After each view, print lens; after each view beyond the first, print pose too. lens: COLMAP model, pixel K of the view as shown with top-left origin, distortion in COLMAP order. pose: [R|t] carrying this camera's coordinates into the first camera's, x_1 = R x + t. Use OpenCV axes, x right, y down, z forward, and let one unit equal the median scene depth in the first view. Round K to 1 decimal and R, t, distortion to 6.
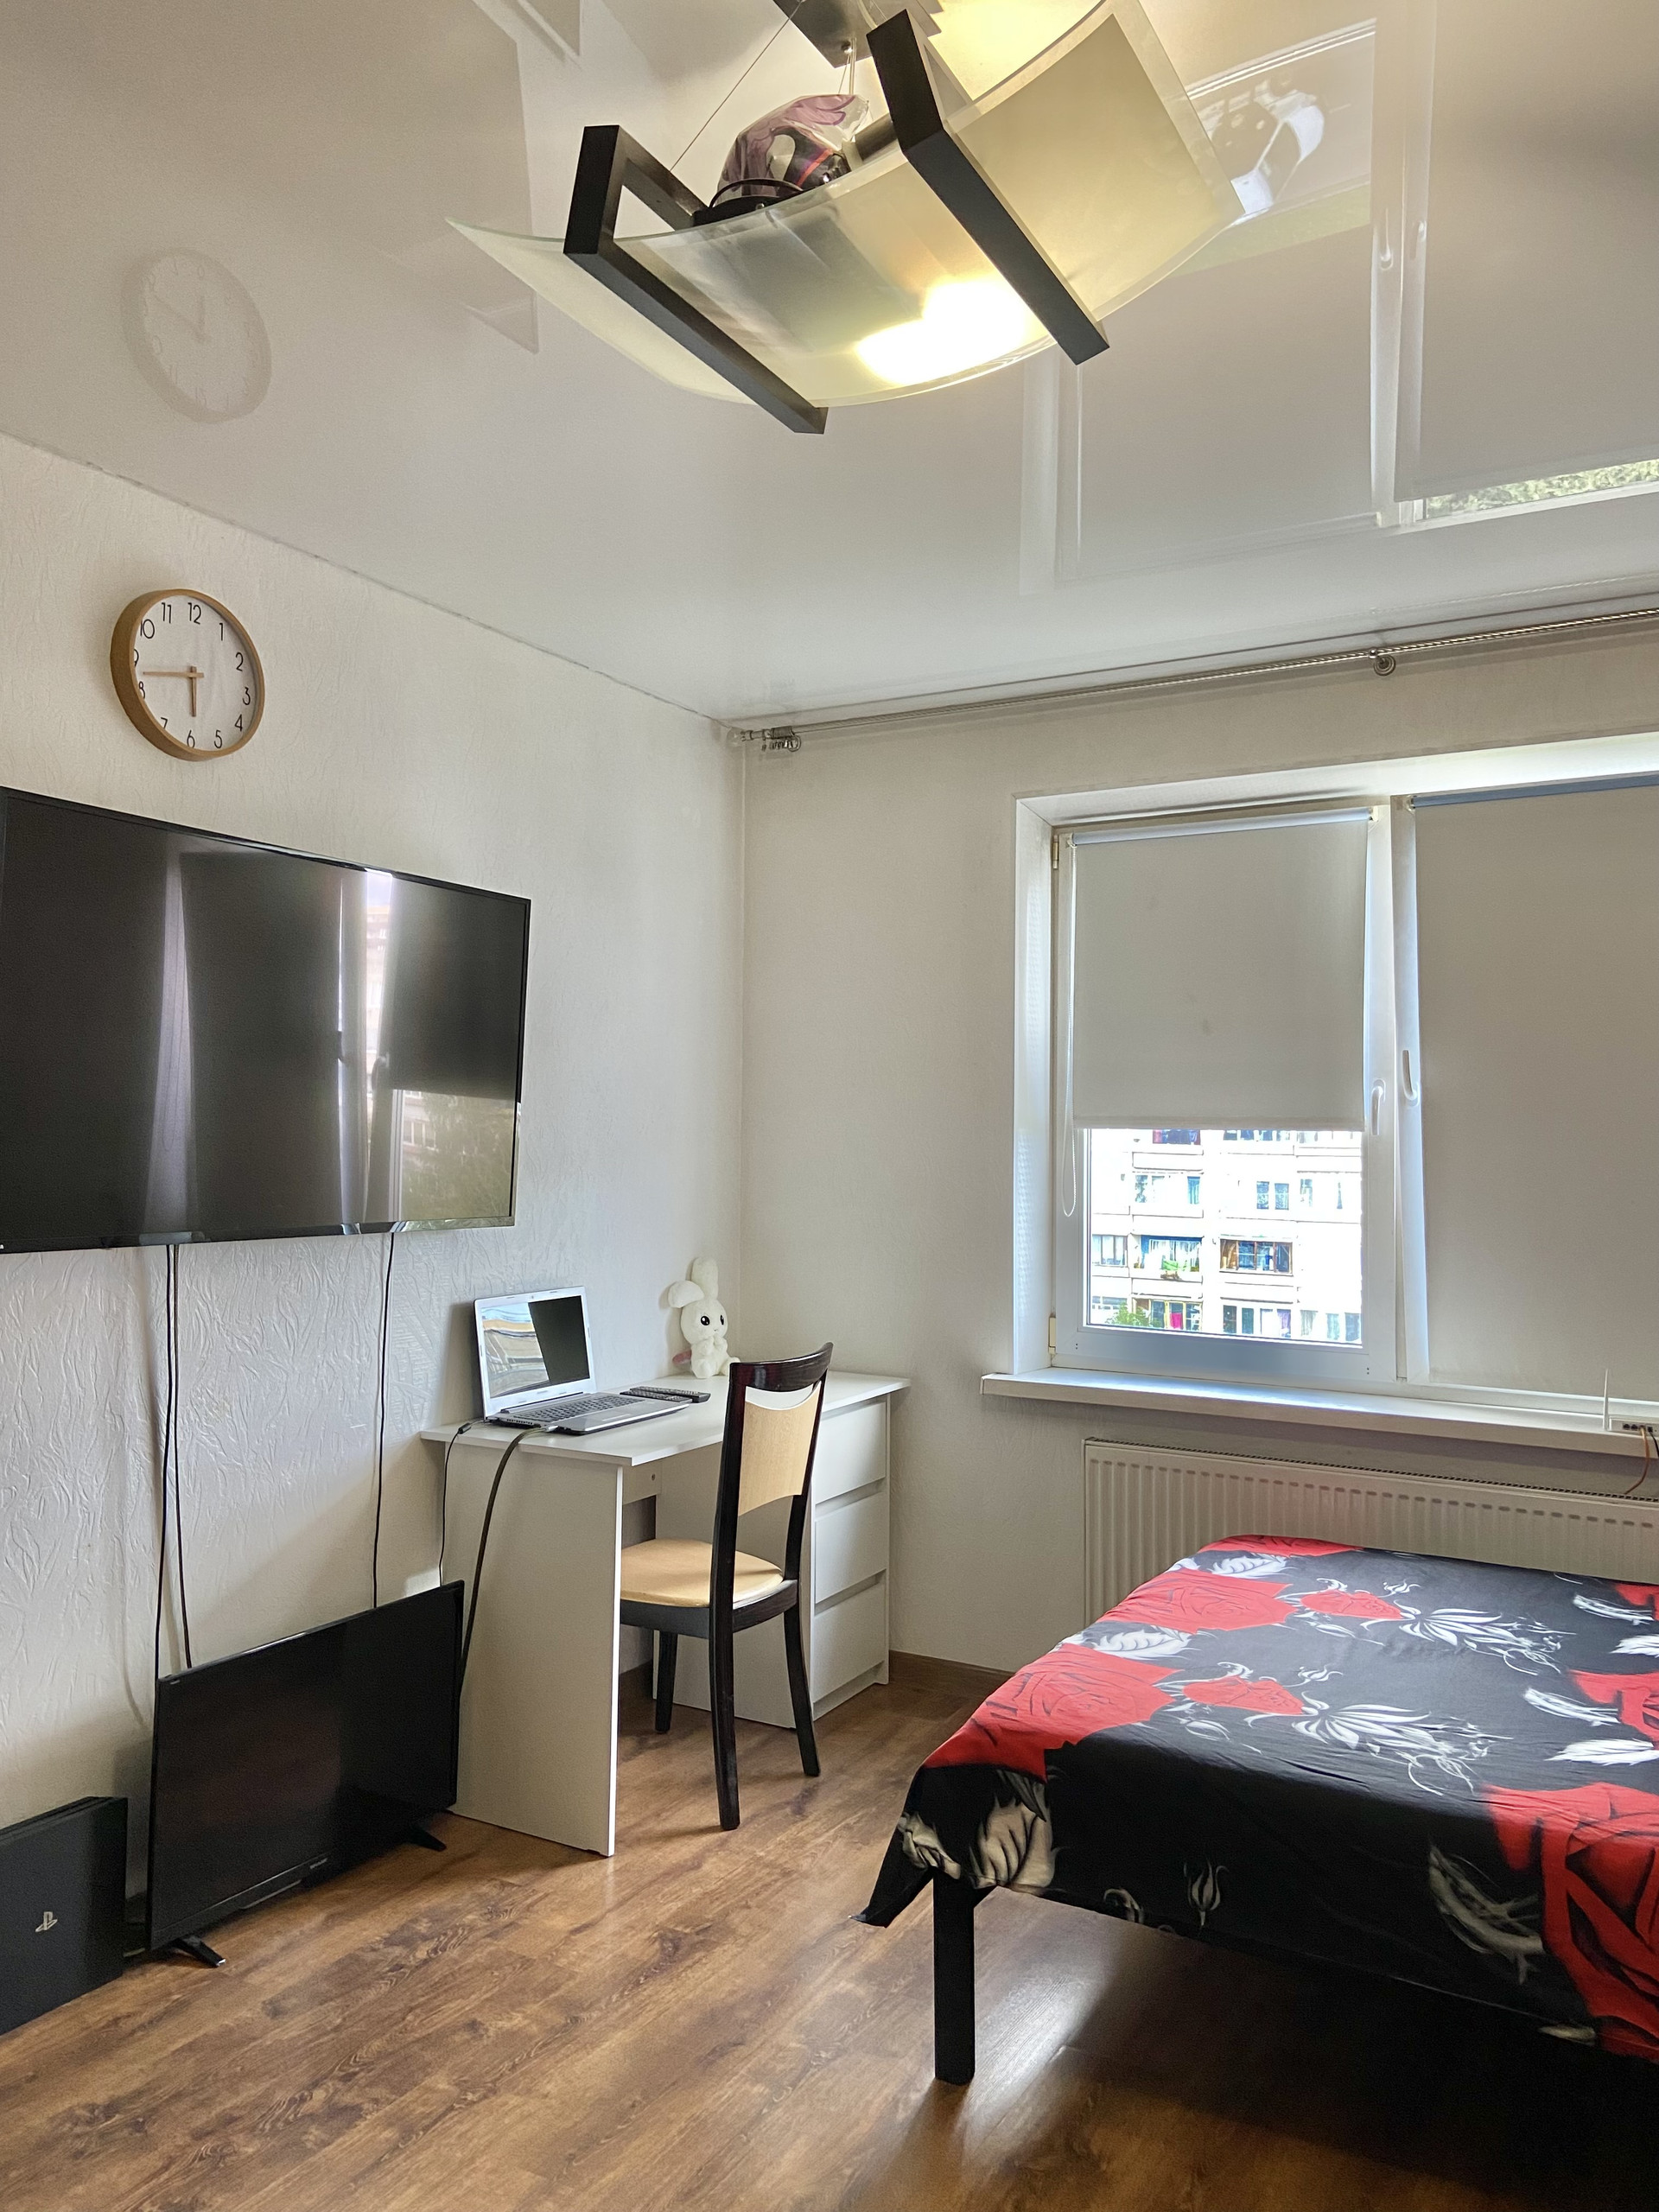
lens RADIAL K [[1689.6, 0, 826.4], [0, 1689.6, 1104.2], [0, 0, 1]] dist [0.019901, -0.026337]
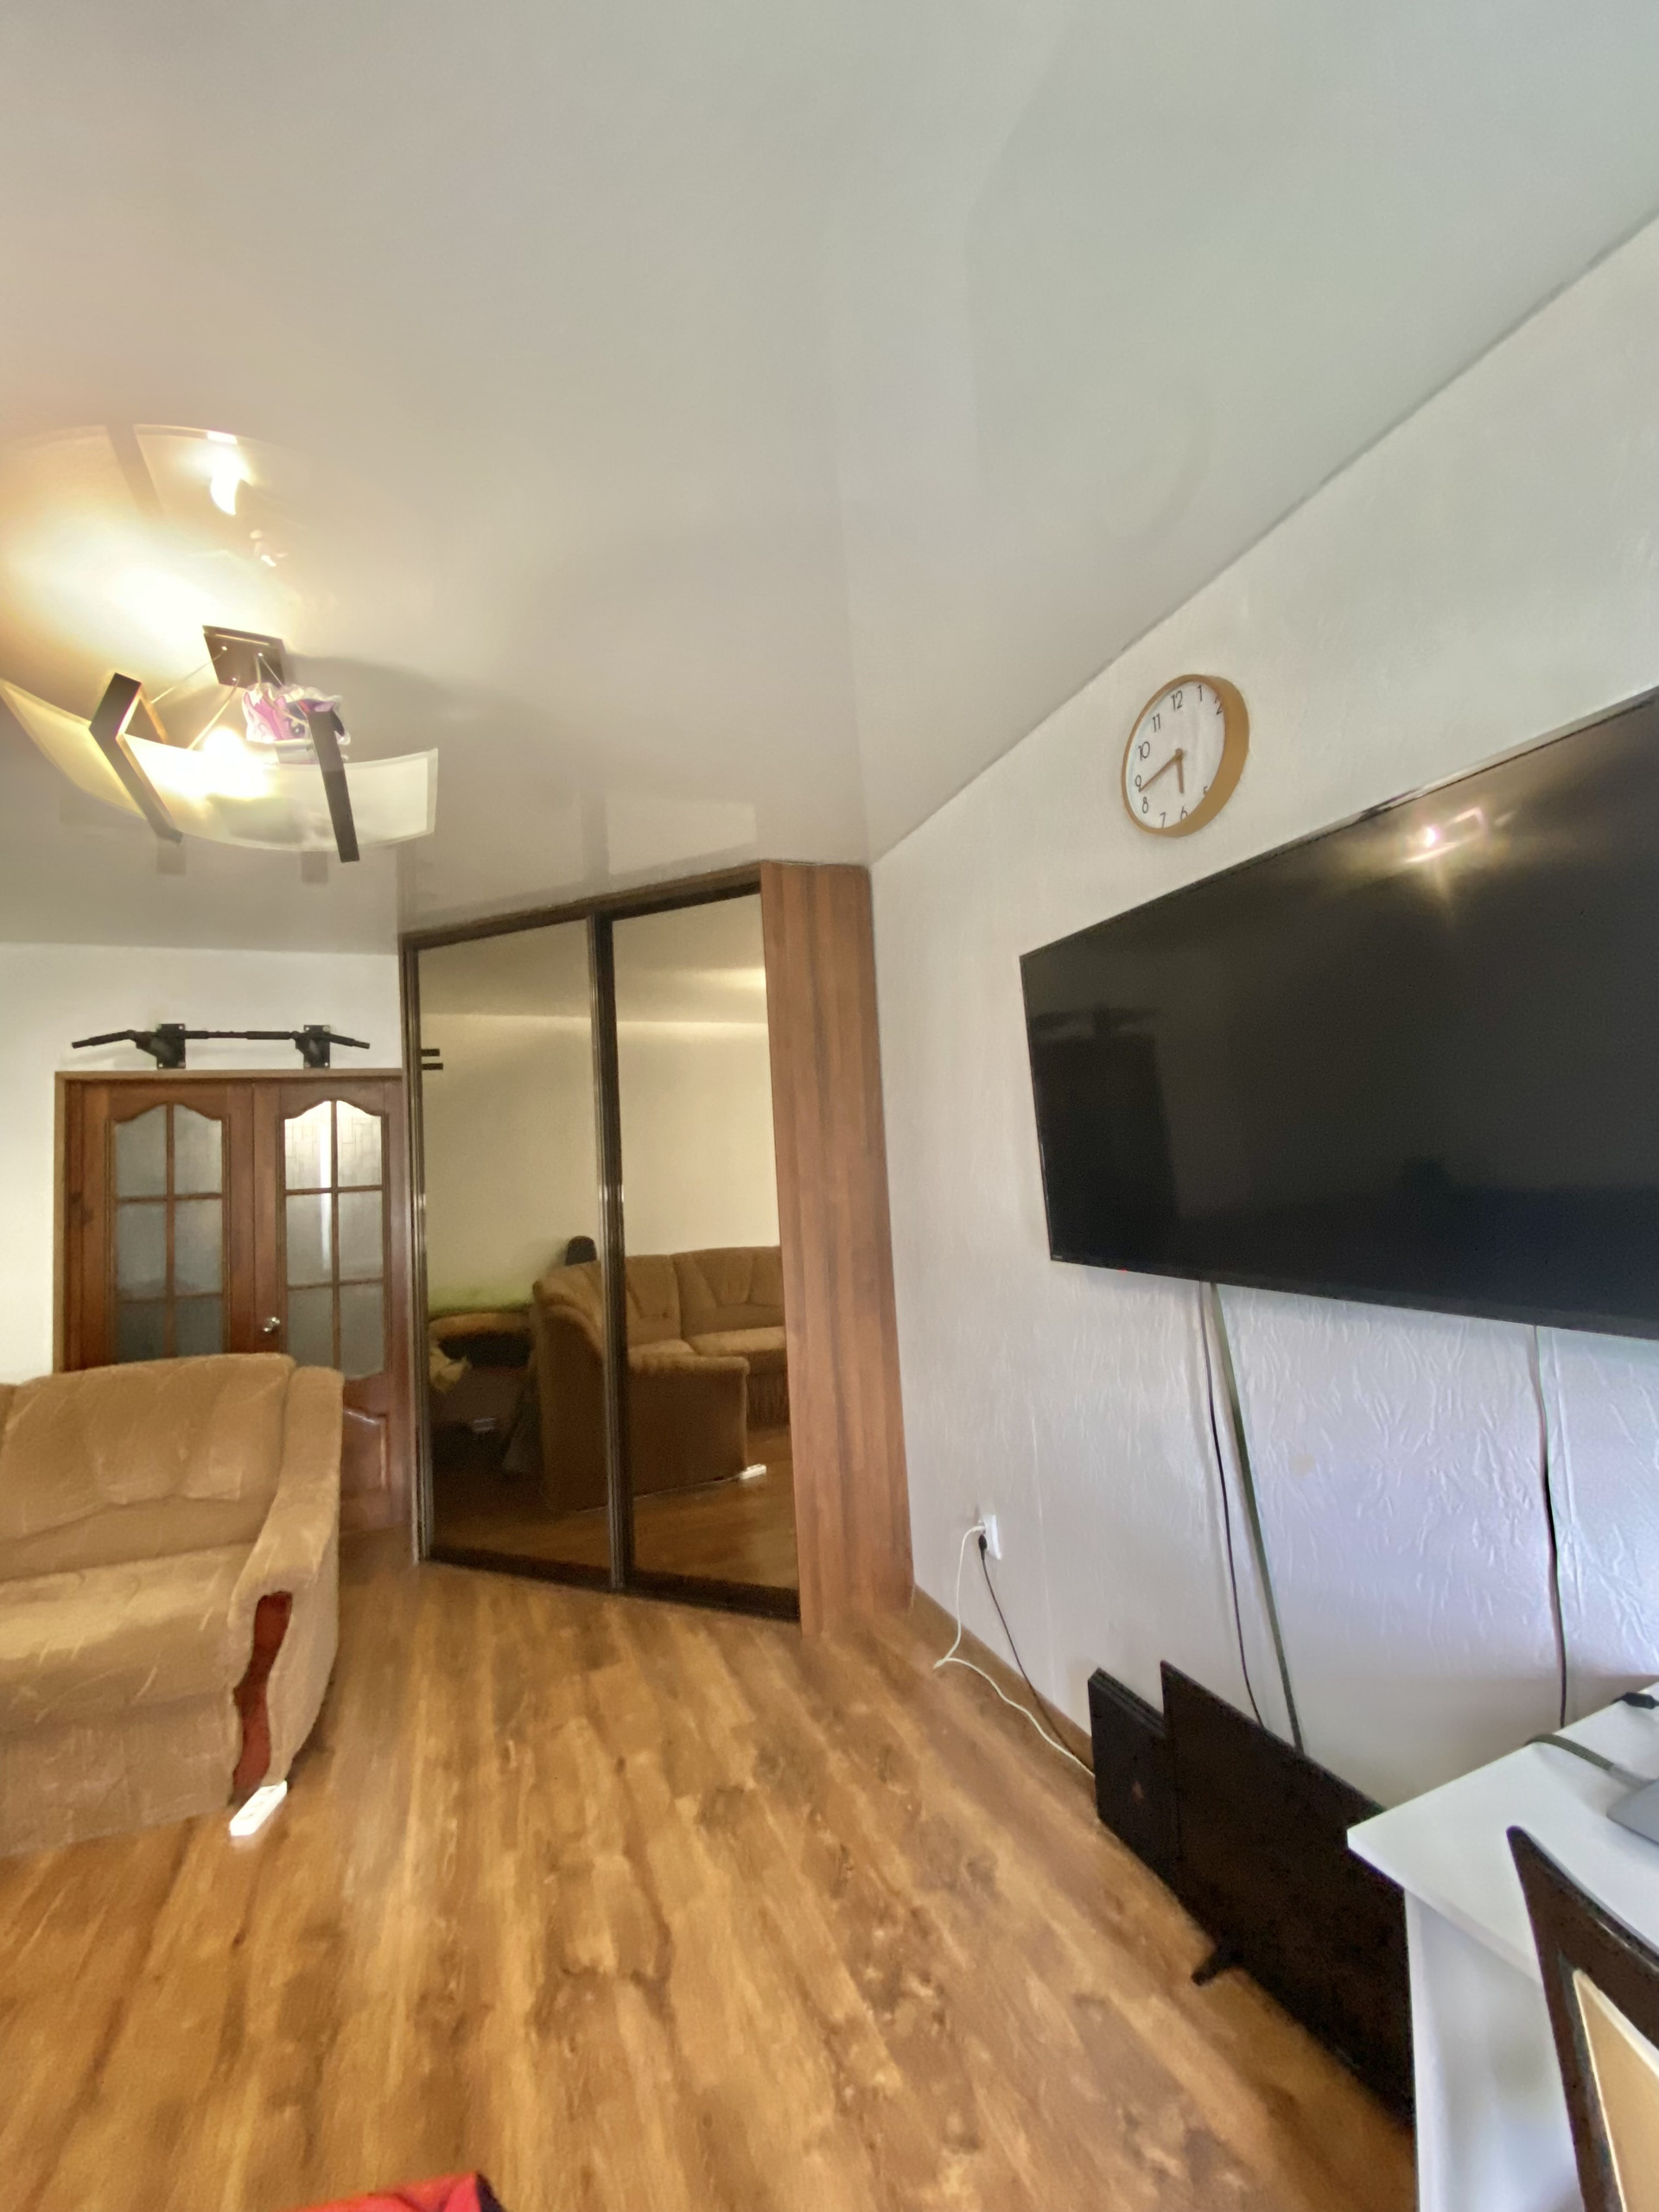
lens RADIAL K [[899.2, 0, 812.1], [0, 899.2, 1087.2], [0, 0, 1]] dist [-0.013161, -0.001953]
pose [[-0.628895, -0.029823, -0.776918, 0.222942], [0.080905, 0.991329, -0.103544, -0.002294], [0.773269, -0.127975, -0.621029, 1.185094]]
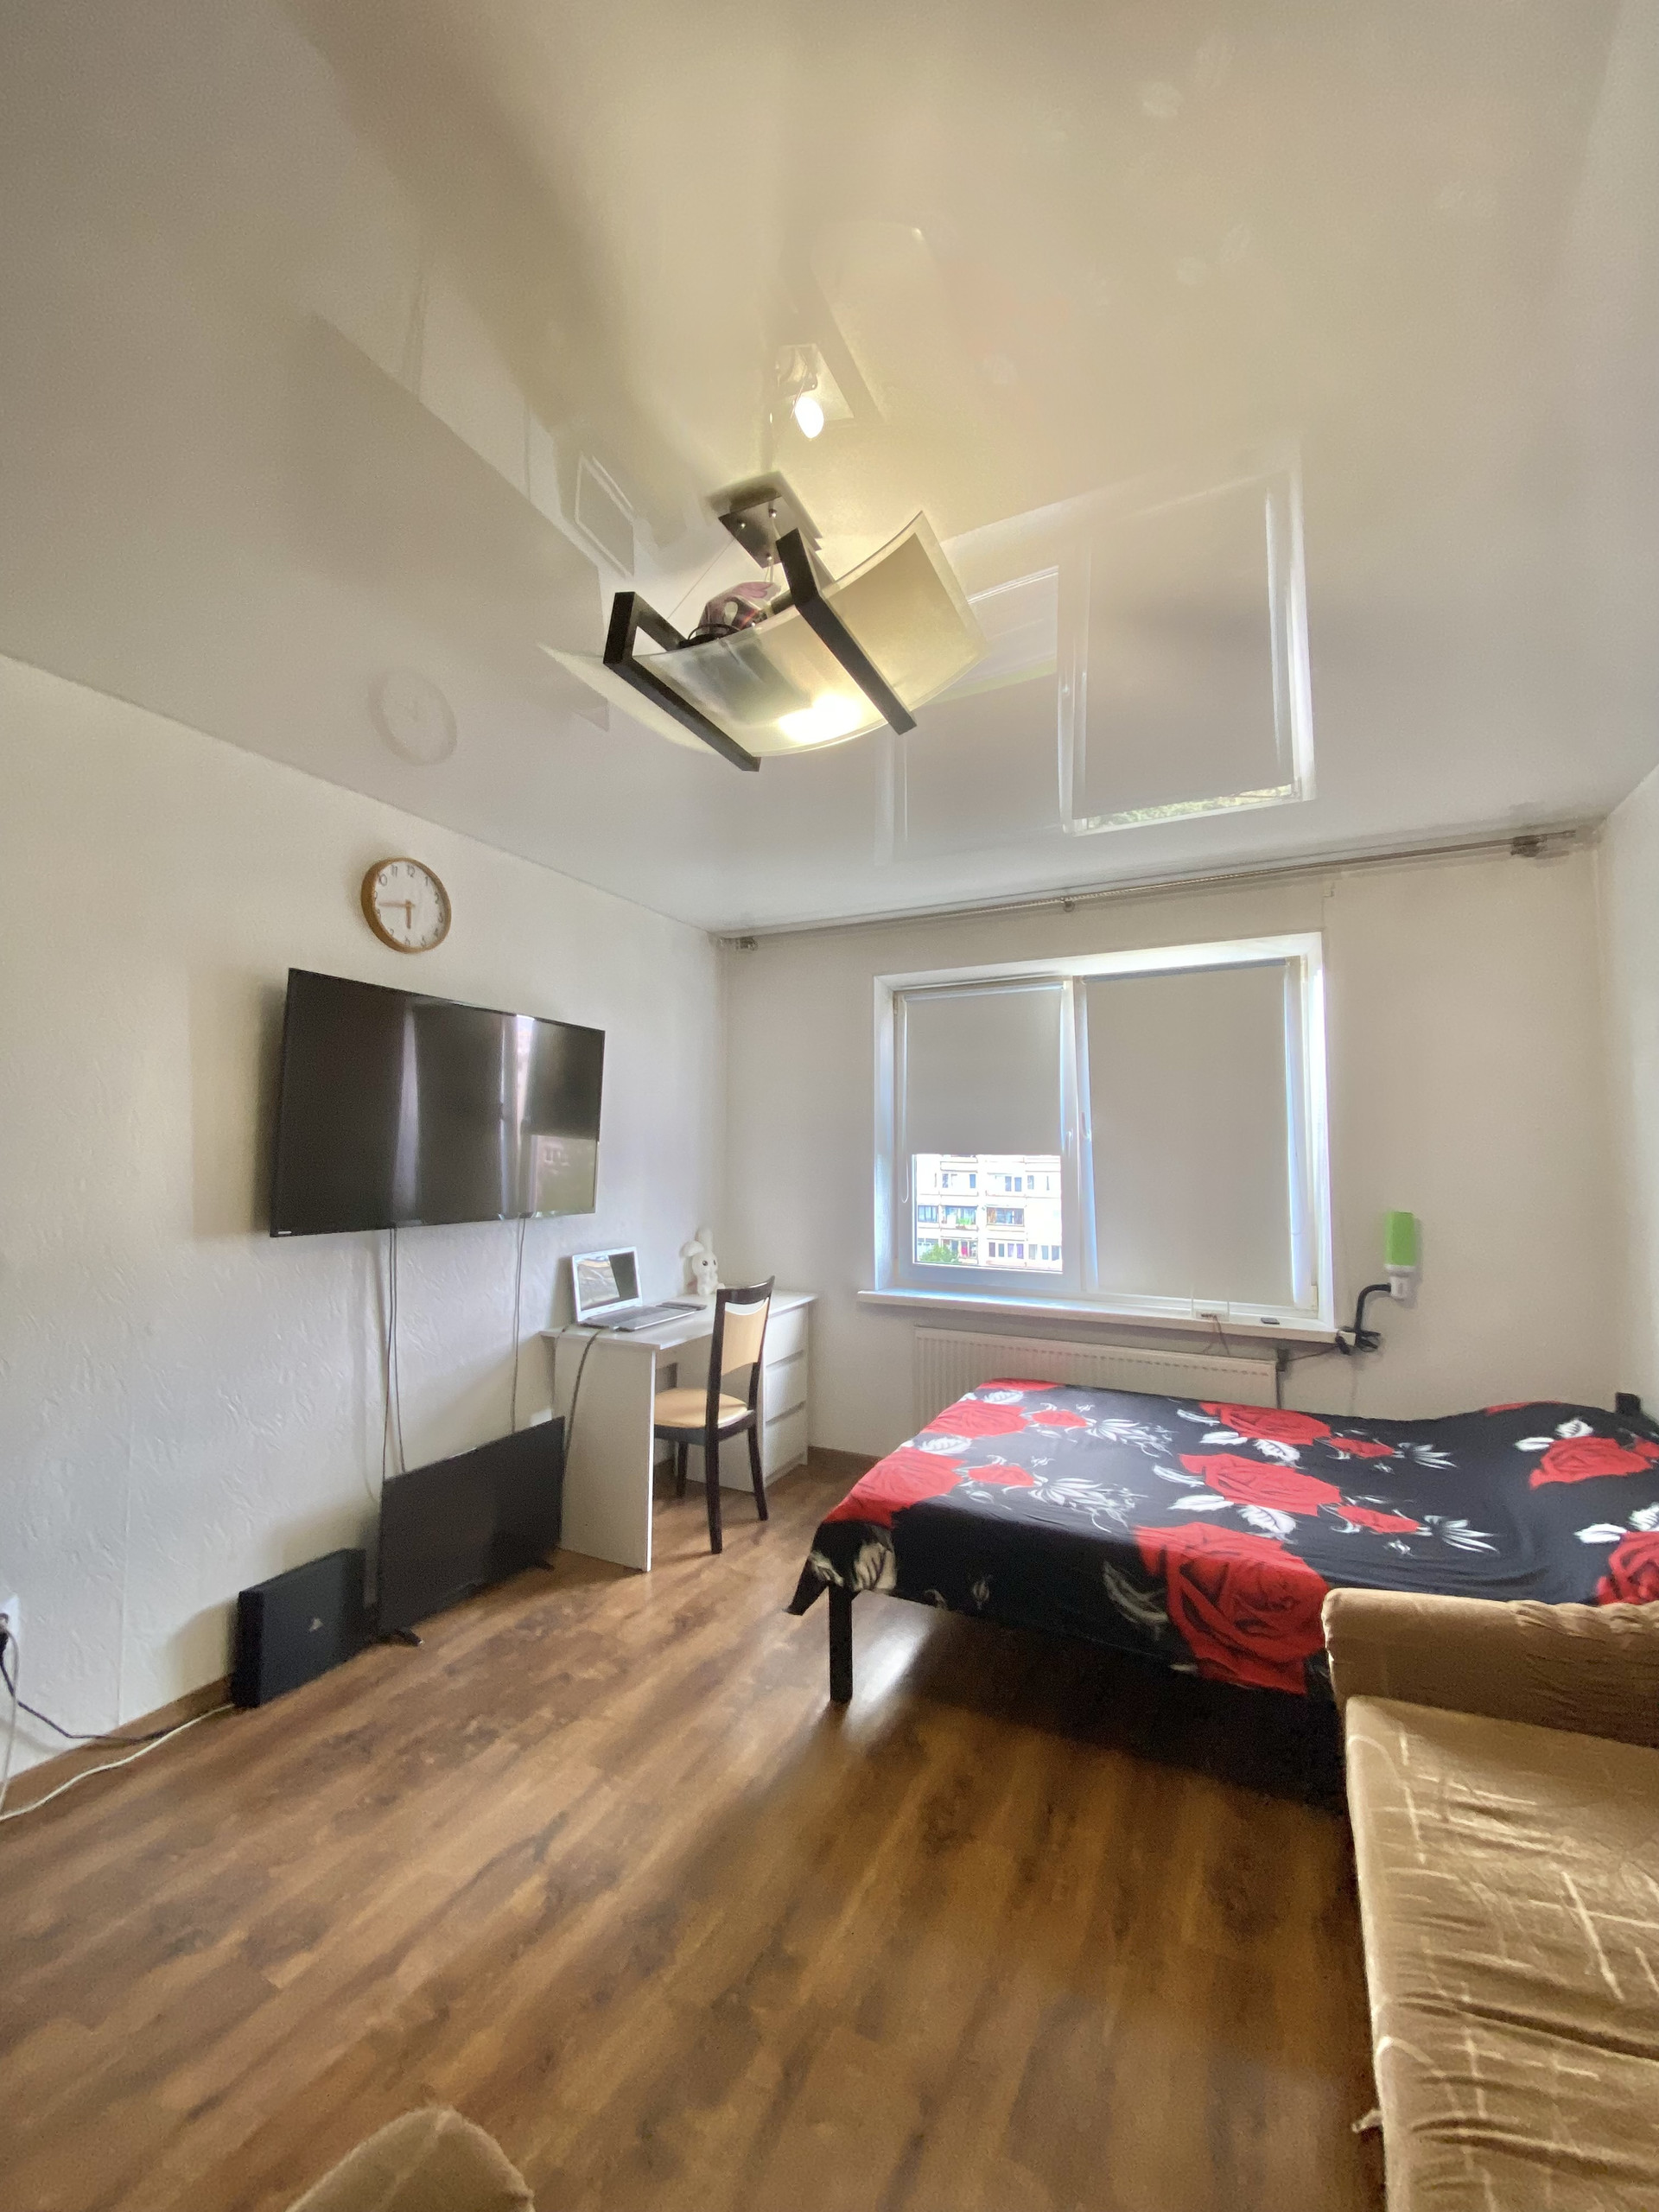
lens RADIAL K [[899.2, 0, 833.6], [0, 899.2, 1108.4], [0, 0, 1]] dist [-0.013161, -0.001953]
pose [[0.998113, -0.005008, 0.061192, 0.011530], [0.006974, 0.999465, -0.031950, -0.008134], [-0.060999, 0.032316, 0.997615, 0.045174]]
